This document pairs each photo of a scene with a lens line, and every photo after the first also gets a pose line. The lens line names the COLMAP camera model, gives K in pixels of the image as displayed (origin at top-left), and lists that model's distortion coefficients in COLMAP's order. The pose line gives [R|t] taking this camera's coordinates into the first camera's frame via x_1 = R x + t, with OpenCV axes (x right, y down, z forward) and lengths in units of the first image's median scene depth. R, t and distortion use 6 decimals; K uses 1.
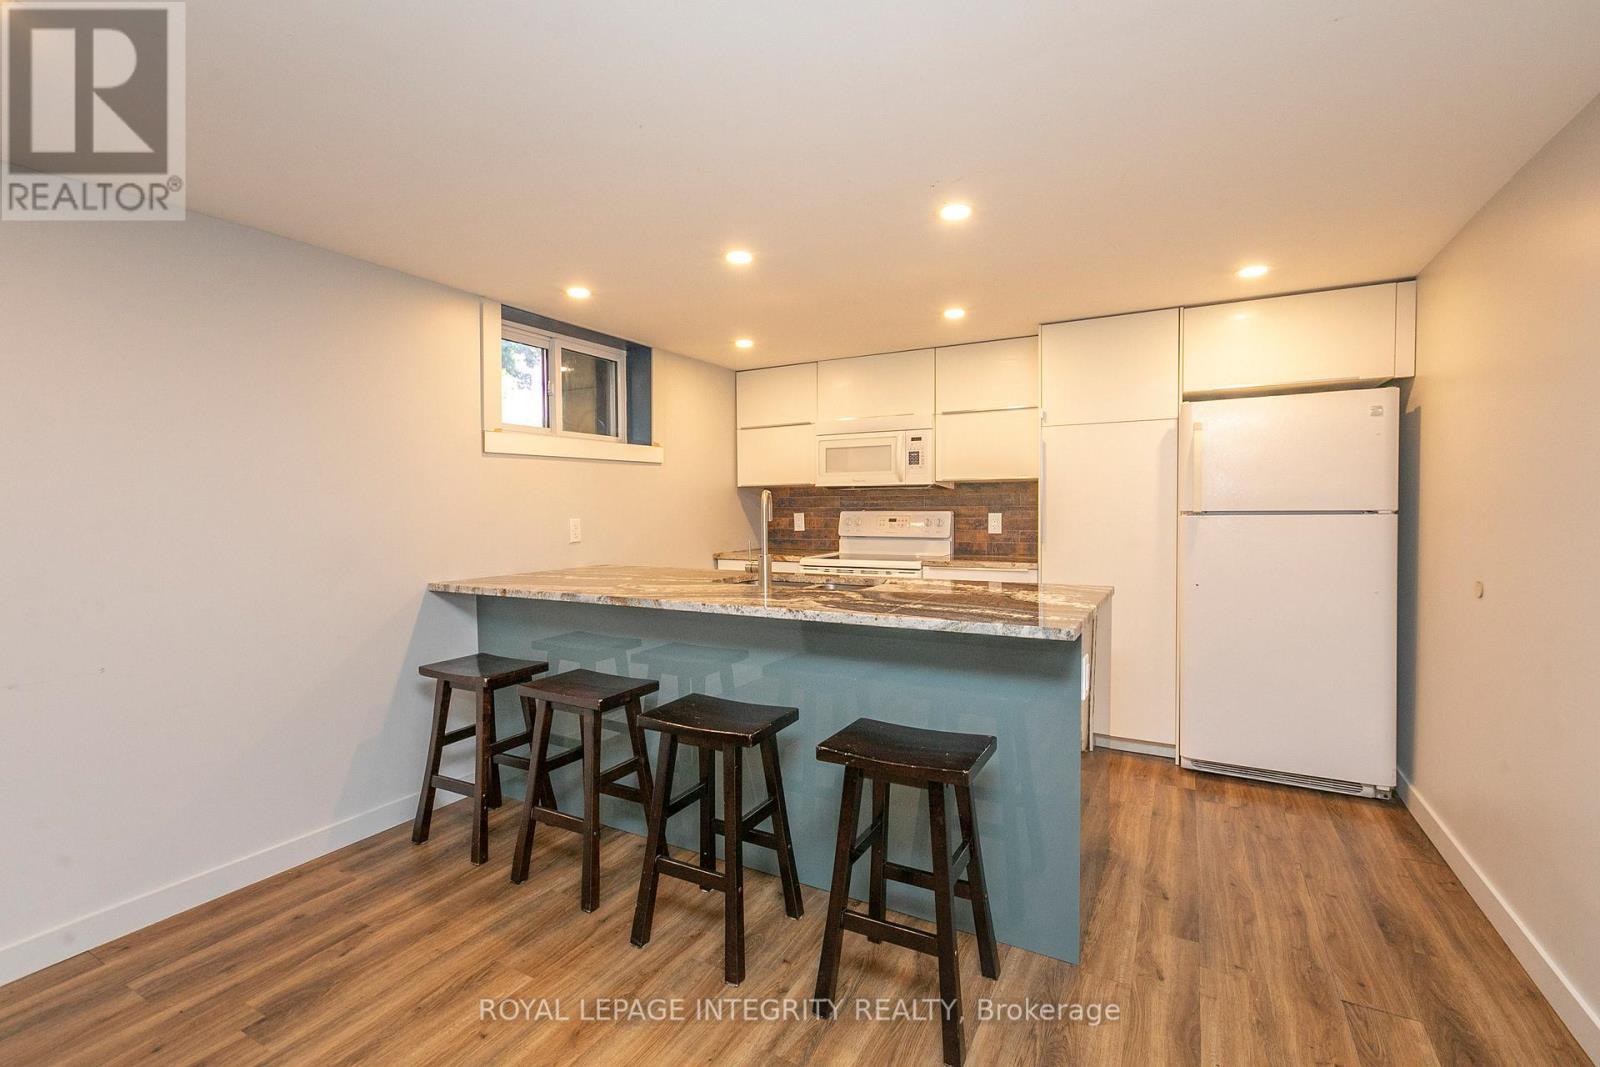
lens RADIAL K [[715.5, 0, 787.5], [0, 715.5, 527.6], [0, 0, 1]] dist [-0.001239, -0.000475]
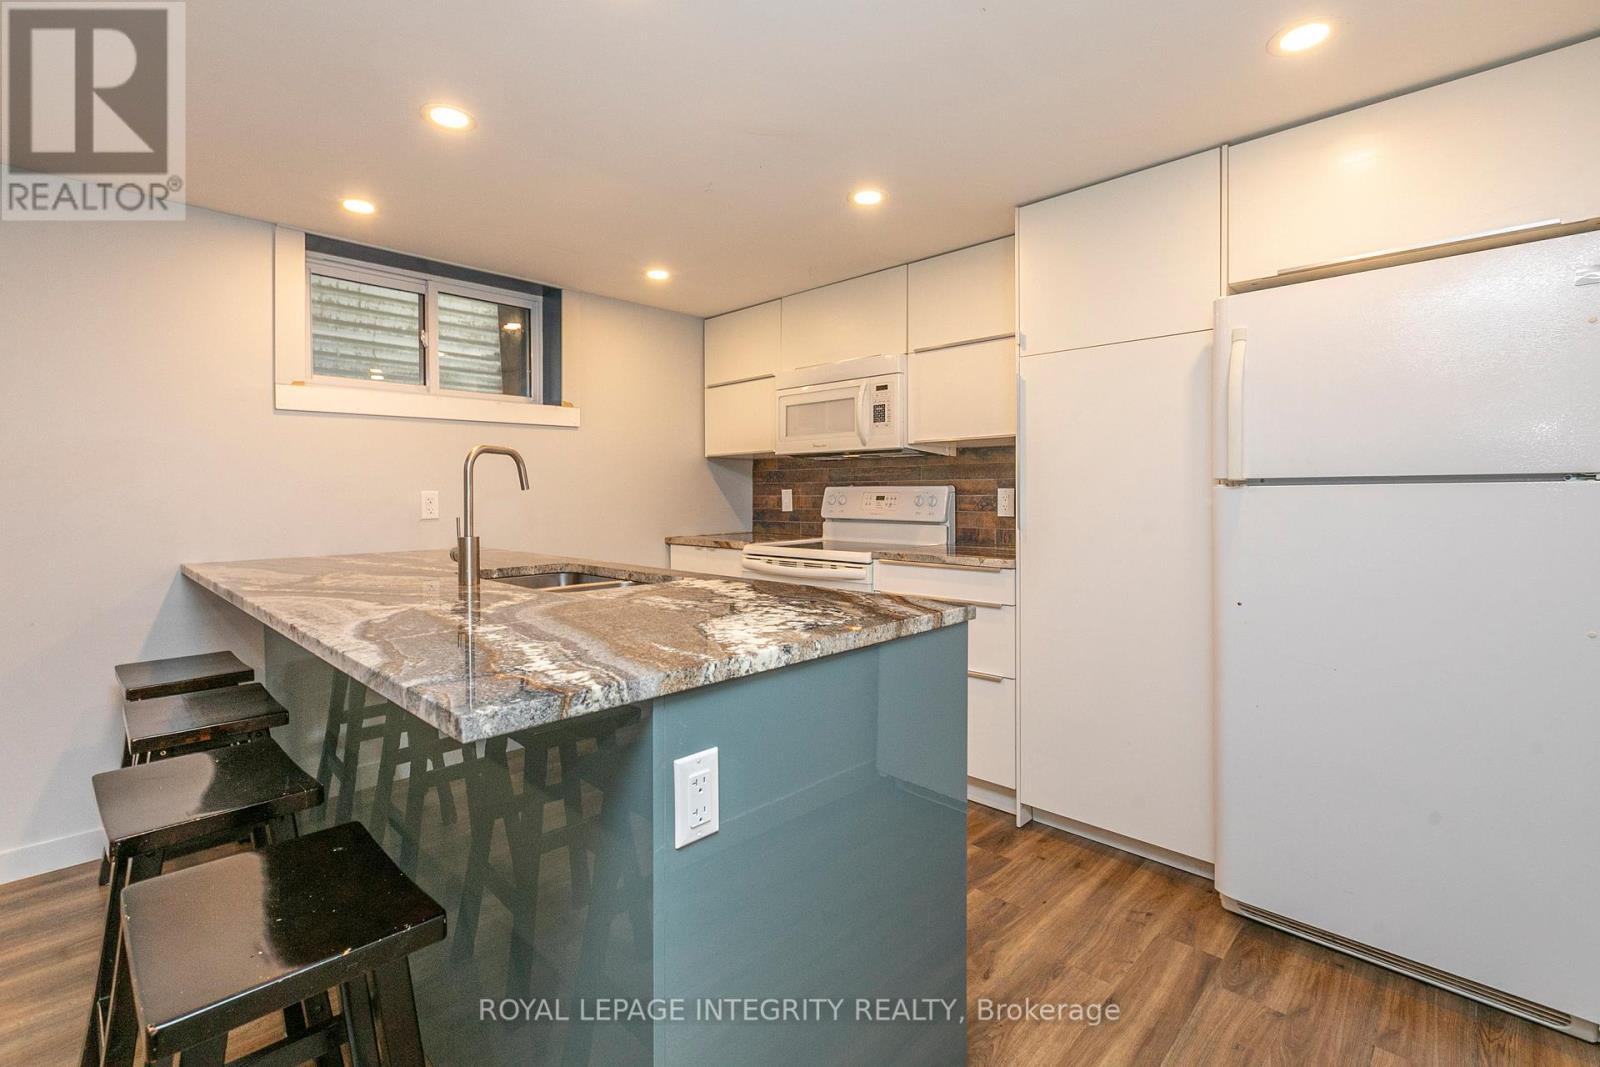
lens RADIAL K [[717.2, 0, 794.8], [0, 717.2, 504.3], [0, 0, 1]] dist [-0.002077, -0.000094]
pose [[0.967130, 0.007929, -0.254160, 0.282024], [-0.011106, 0.999877, -0.011068, 0.006515], [0.254041, 0.013527, 0.967099, 0.257457]]
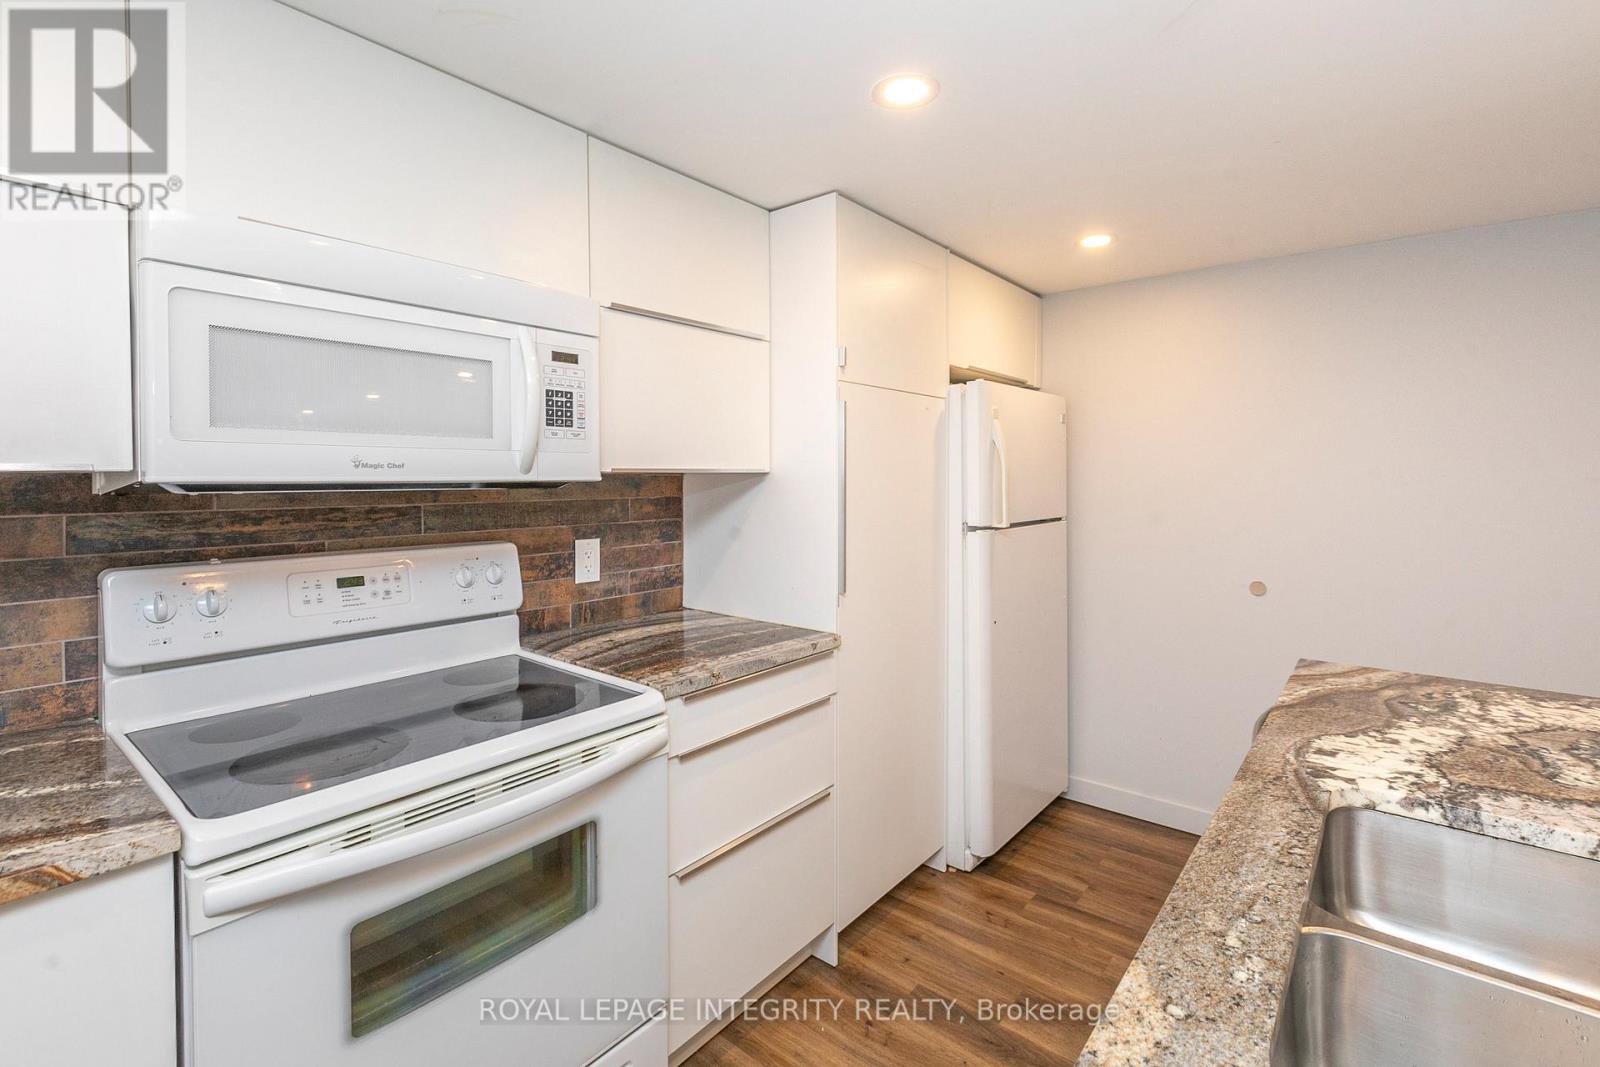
lens RADIAL K [[715.1, 0, 820.7], [0, 715.1, 480.1], [0, 0, 1]] dist [-0.001559, -0.000276]
pose [[0.157701, 0.001415, 0.987486, -0.160963], [0.026084, 0.999644, -0.005598, -0.055489], [-0.987142, 0.026641, 0.157608, 0.812562]]
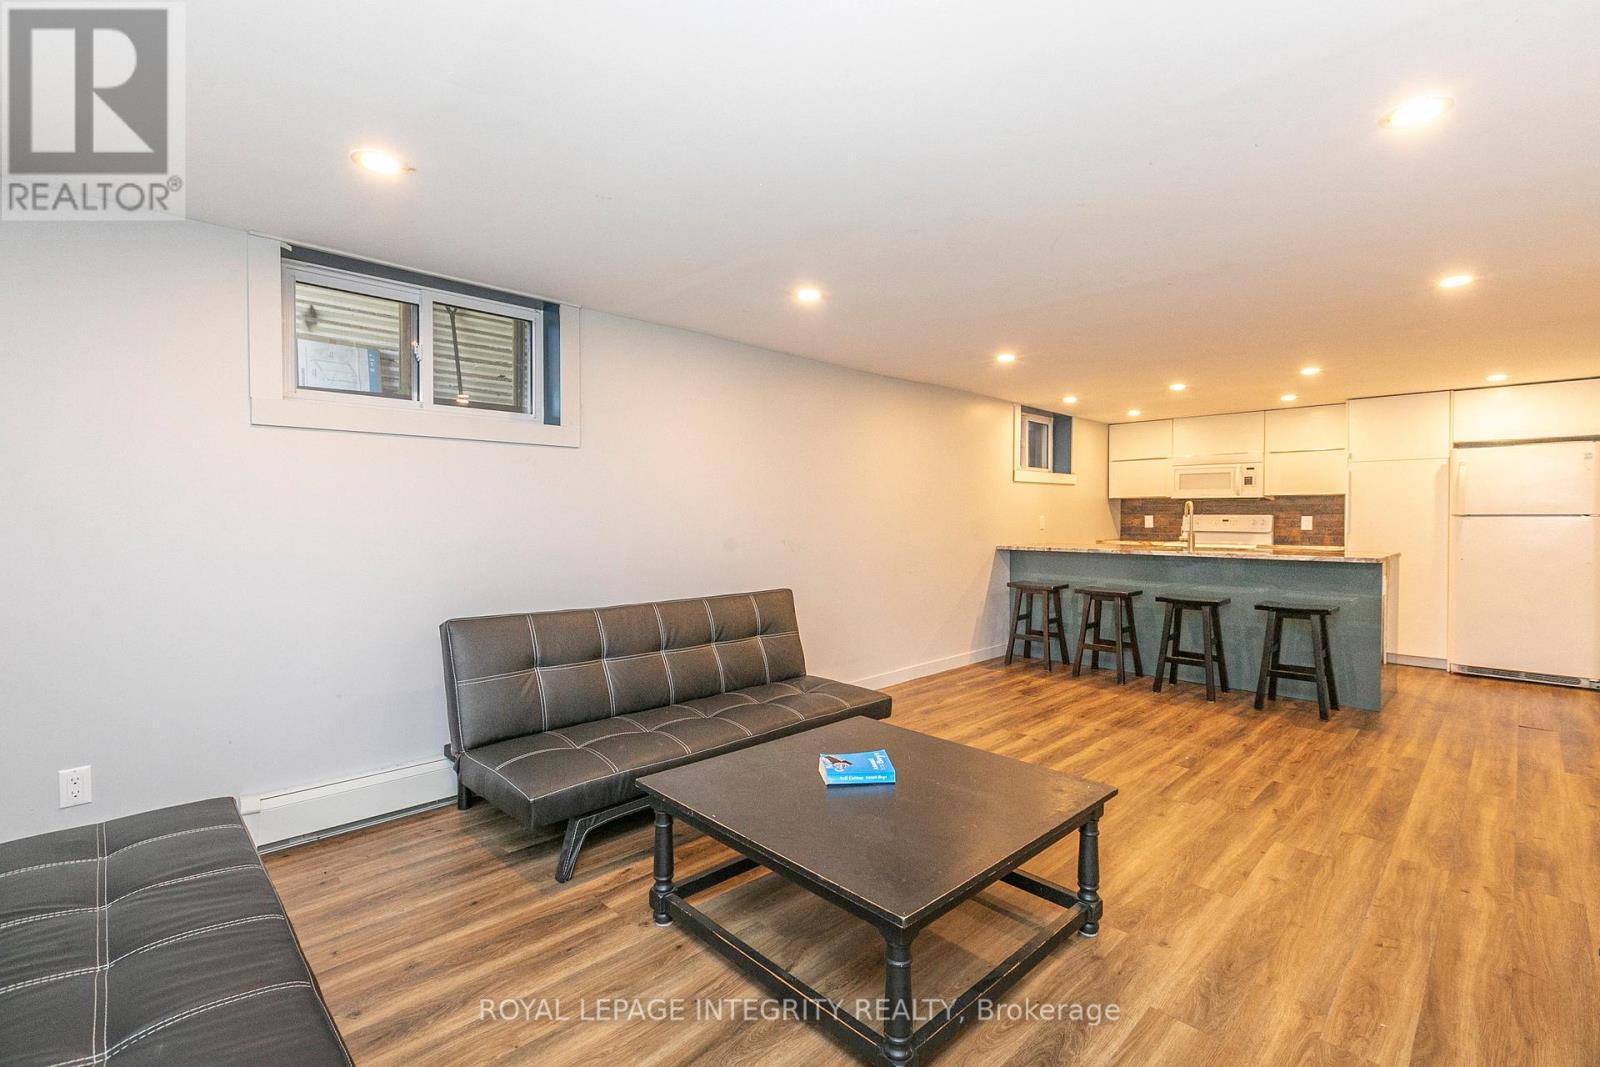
lens RADIAL K [[710.8, 0, 795.8], [0, 710.8, 519.6], [0, 0, 1]] dist [0.029721, -0.012281]
pose [[0.961681, 0.011631, -0.273924, -0.346886], [-0.017689, 0.999650, -0.019658, 0.037073], [0.273599, 0.023750, 0.961551, -0.788842]]
